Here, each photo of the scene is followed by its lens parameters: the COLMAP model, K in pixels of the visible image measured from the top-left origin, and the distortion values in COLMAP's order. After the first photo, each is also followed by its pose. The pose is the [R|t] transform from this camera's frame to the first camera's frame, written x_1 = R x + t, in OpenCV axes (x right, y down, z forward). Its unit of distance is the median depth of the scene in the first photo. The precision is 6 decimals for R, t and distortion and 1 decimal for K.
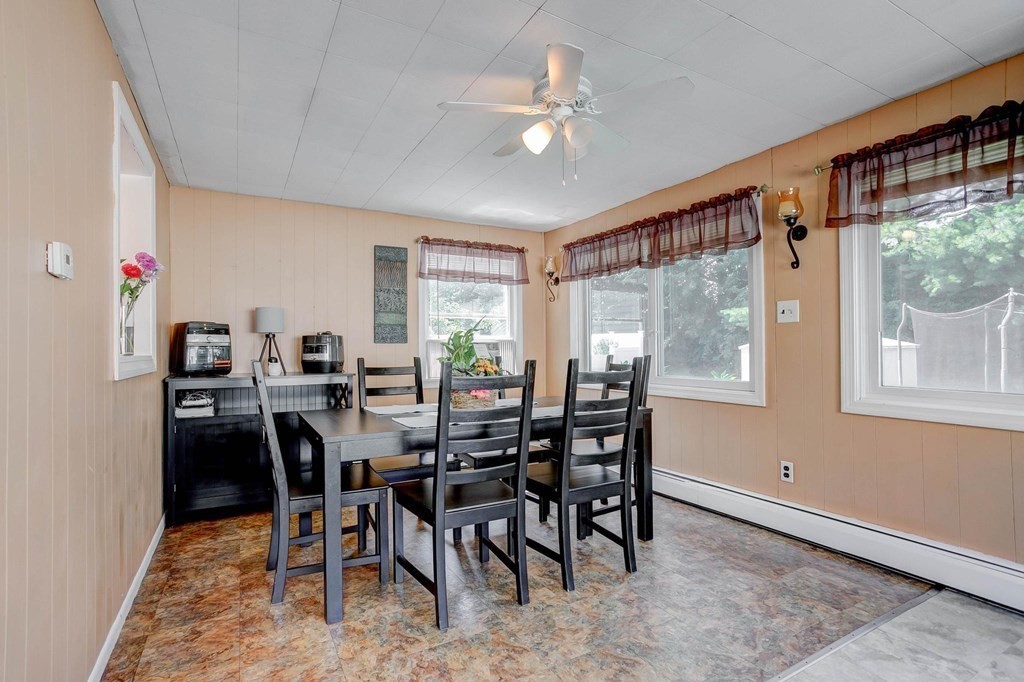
lens RADIAL K [[490.9, 0, 506.5], [0, 490.9, 343.0], [0, 0, 1]] dist [-0.045494, 0.033389]
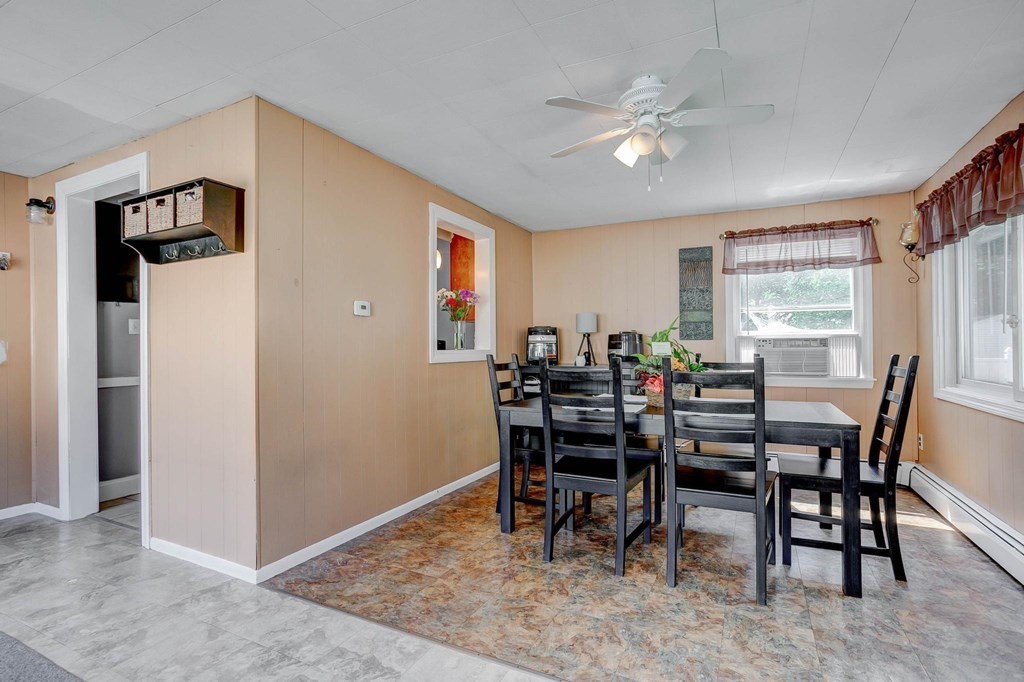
lens RADIAL K [[490.9, 0, 506.5], [0, 490.9, 343.0], [0, 0, 1]] dist [-0.045494, 0.033389]
pose [[0.563240, -0.001137, -0.826293, 0.447703], [0.008446, 0.999955, 0.004381, -0.001749], [0.826250, -0.009446, 0.563224, 0.090350]]
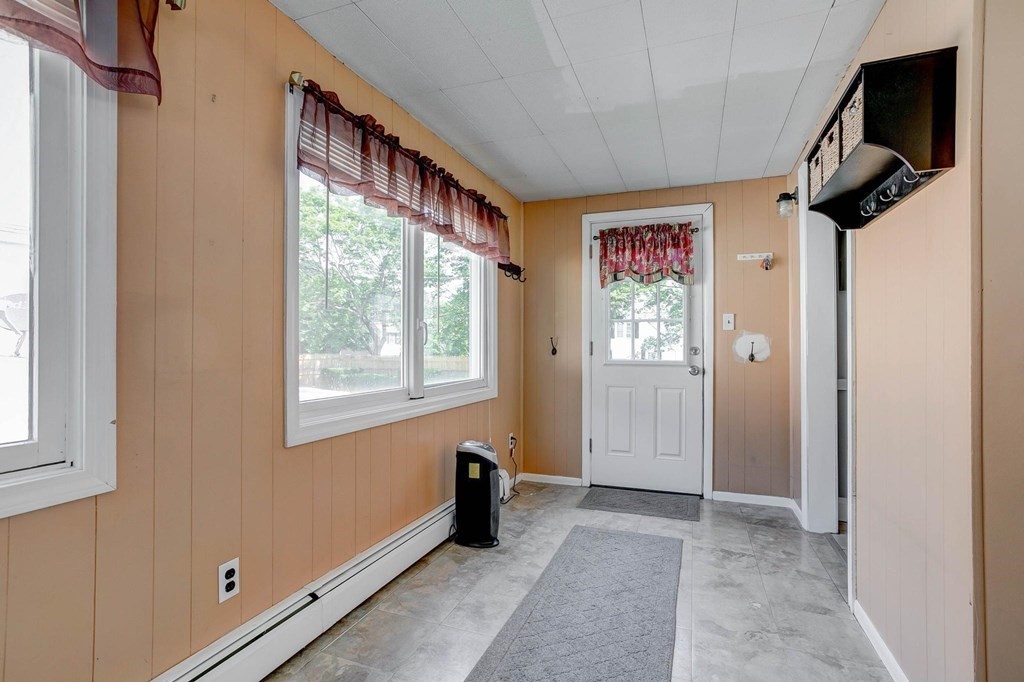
lens RADIAL K [[492.2, 0, 496.9], [0, 492.2, 342.8], [0, 0, 1]] dist [-0.062725, 0.033939]
pose [[-0.774738, 0.003293, -0.632273, 0.201713], [0.008695, 0.999947, -0.005446, 0.001974], [0.632222, -0.009716, -0.774726, 0.215543]]
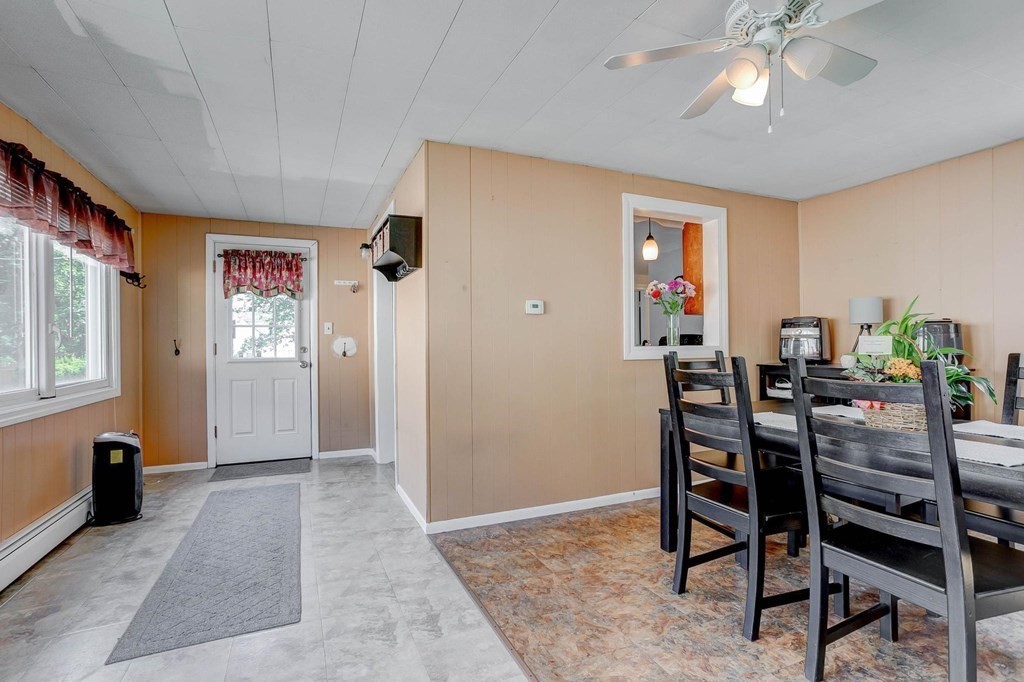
lens RADIAL K [[490.9, 0, 506.5], [0, 490.9, 343.0], [0, 0, 1]] dist [-0.045494, 0.033389]
pose [[-0.092883, 0.006595, -0.995655, 0.511053], [0.016533, 0.999850, 0.005080, 0.000610], [0.995540, -0.015989, -0.092978, 0.363556]]
